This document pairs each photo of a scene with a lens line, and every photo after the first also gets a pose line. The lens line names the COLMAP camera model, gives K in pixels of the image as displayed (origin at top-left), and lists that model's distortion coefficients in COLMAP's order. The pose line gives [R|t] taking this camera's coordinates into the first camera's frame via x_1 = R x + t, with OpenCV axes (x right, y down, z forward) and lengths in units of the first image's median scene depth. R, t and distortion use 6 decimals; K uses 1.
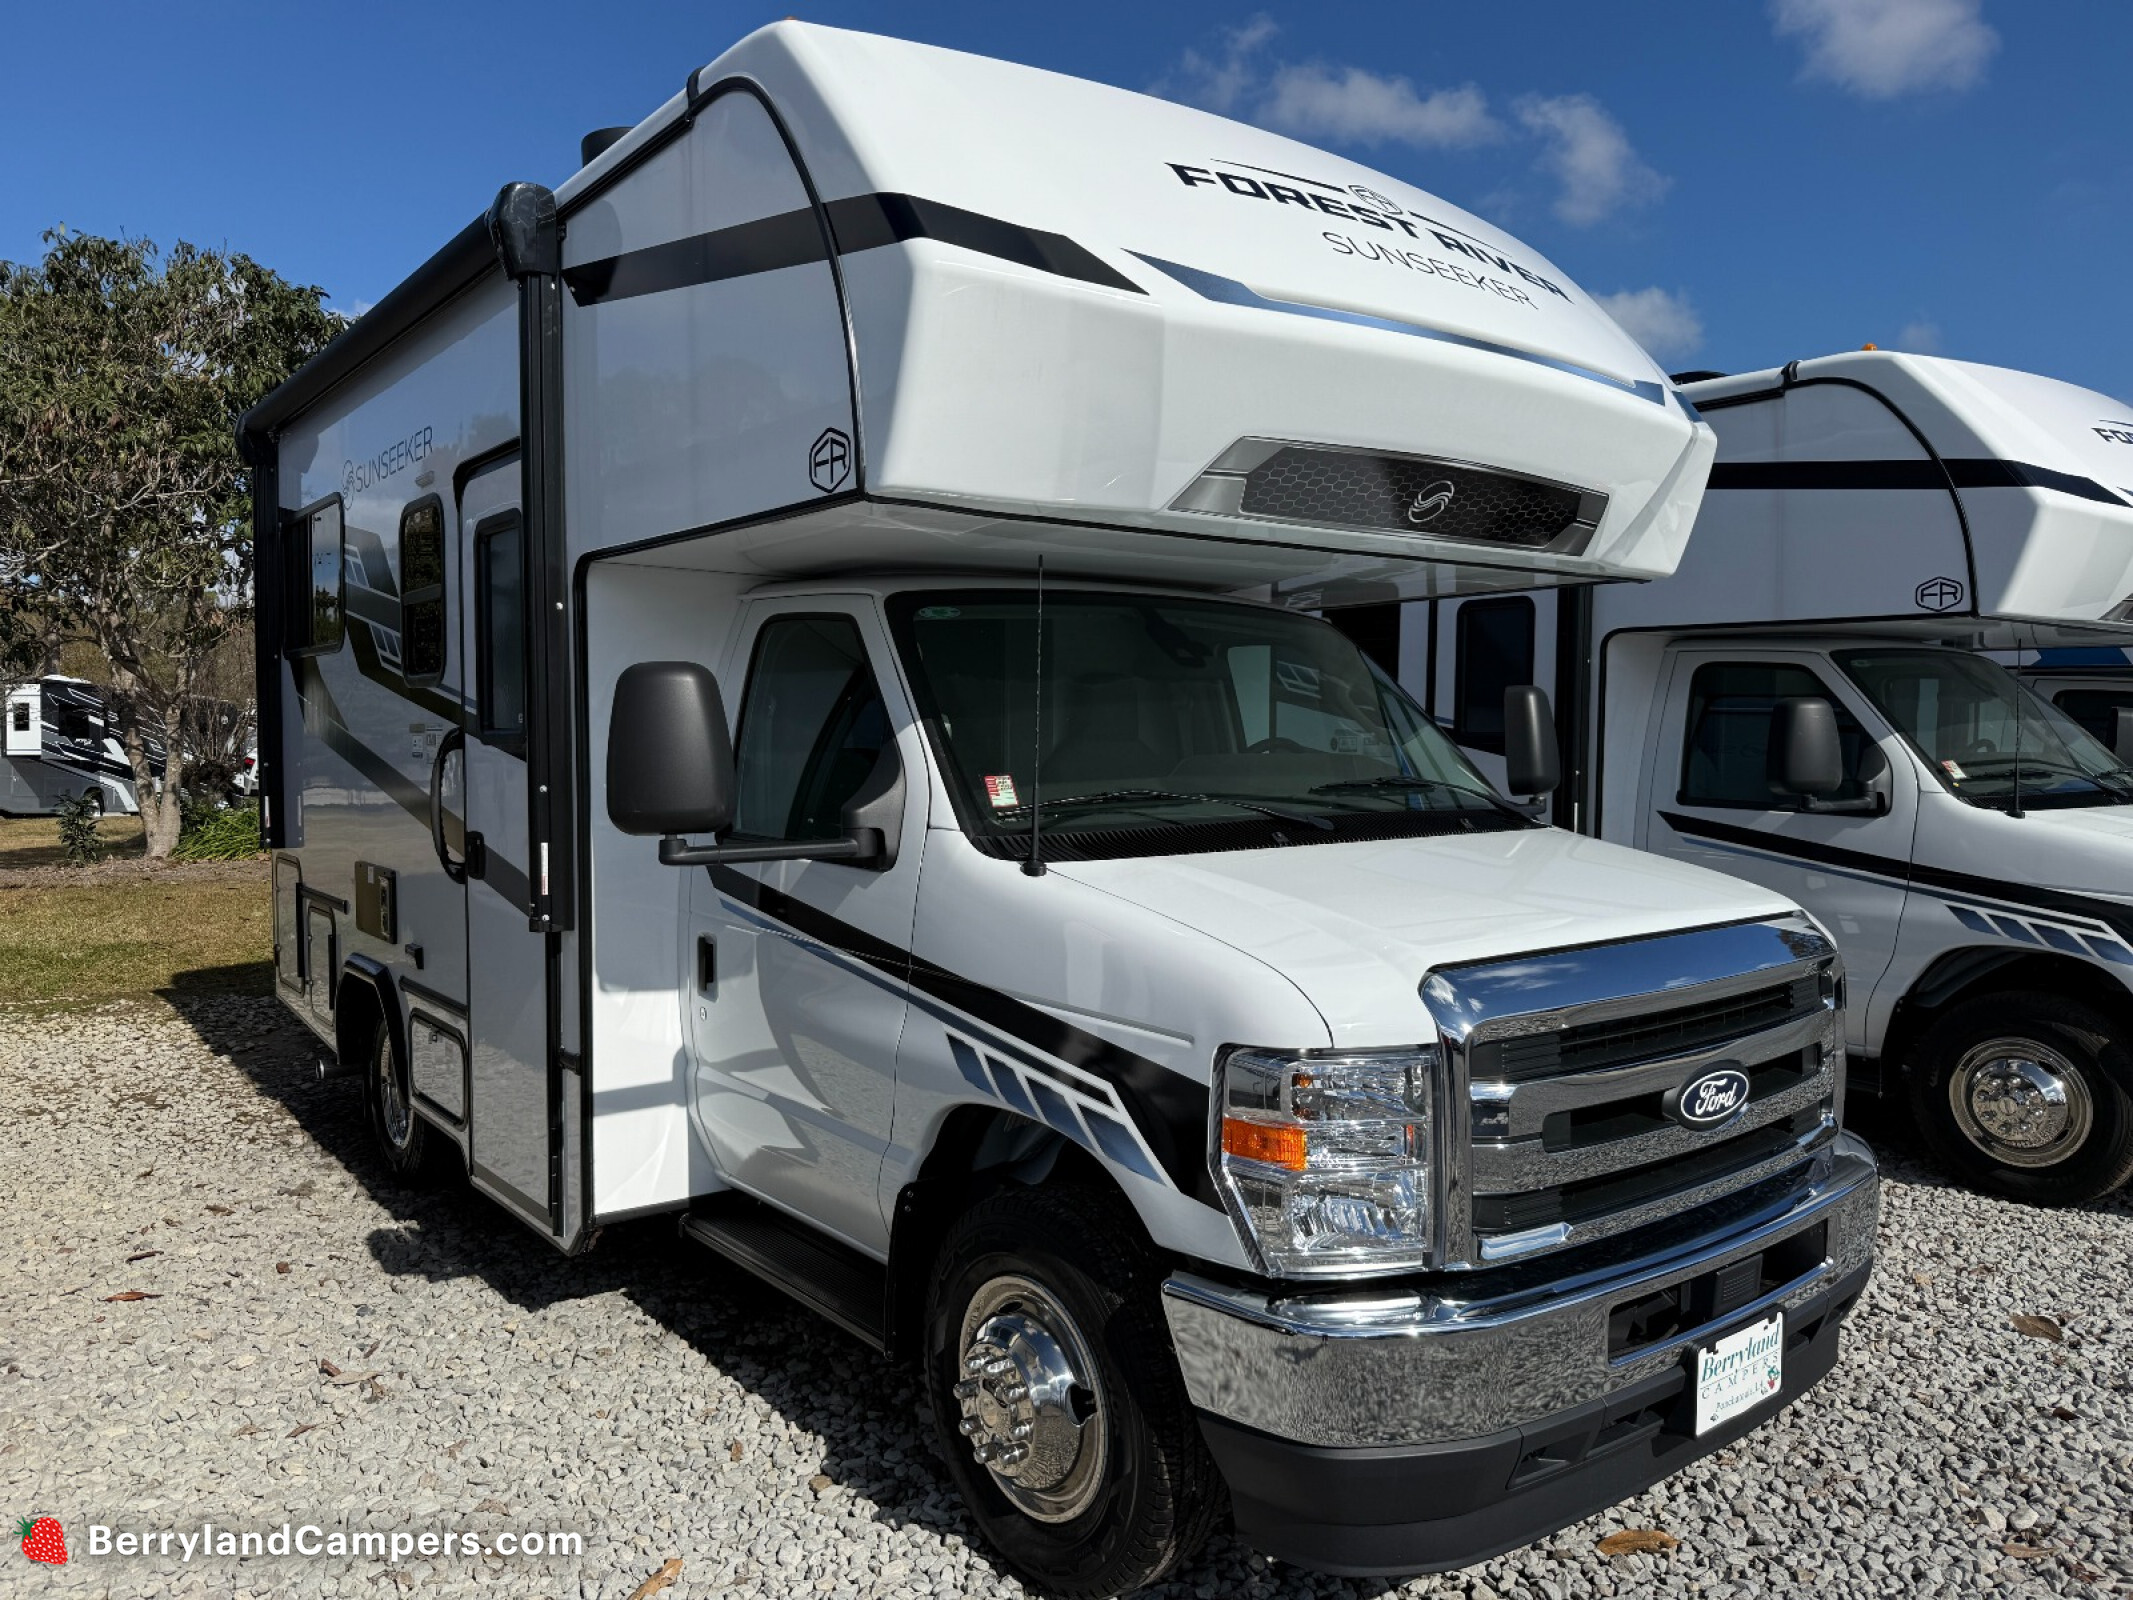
lens RADIAL K [[1512.0, 0, 1066.5], [0, 1512.0, 800.0], [0, 0, 1]] dist [0.045550, -0.000843]
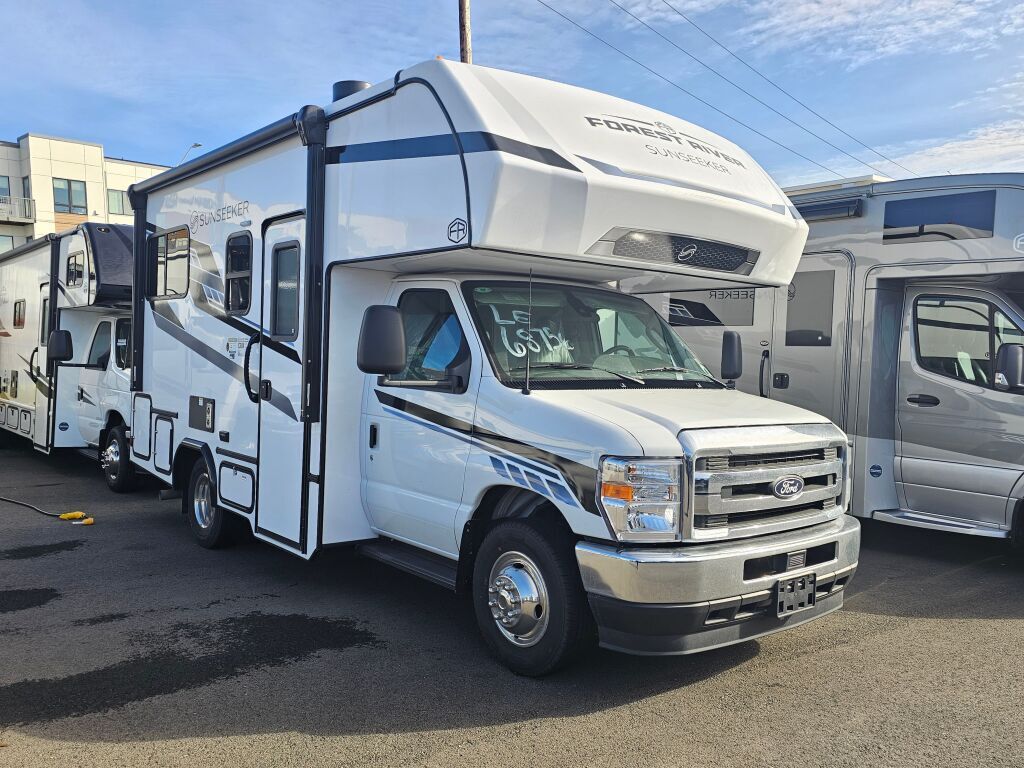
lens RADIAL K [[838.0, 0, 518.7], [0, 838.0, 359.9], [0, 0, 1]] dist [0.065991, -0.000069]
pose [[0.998643, 0.031815, 0.041235, -0.081319], [-0.030069, 0.998653, -0.042293, 0.044033], [-0.042525, 0.040996, 0.998254, -0.346461]]
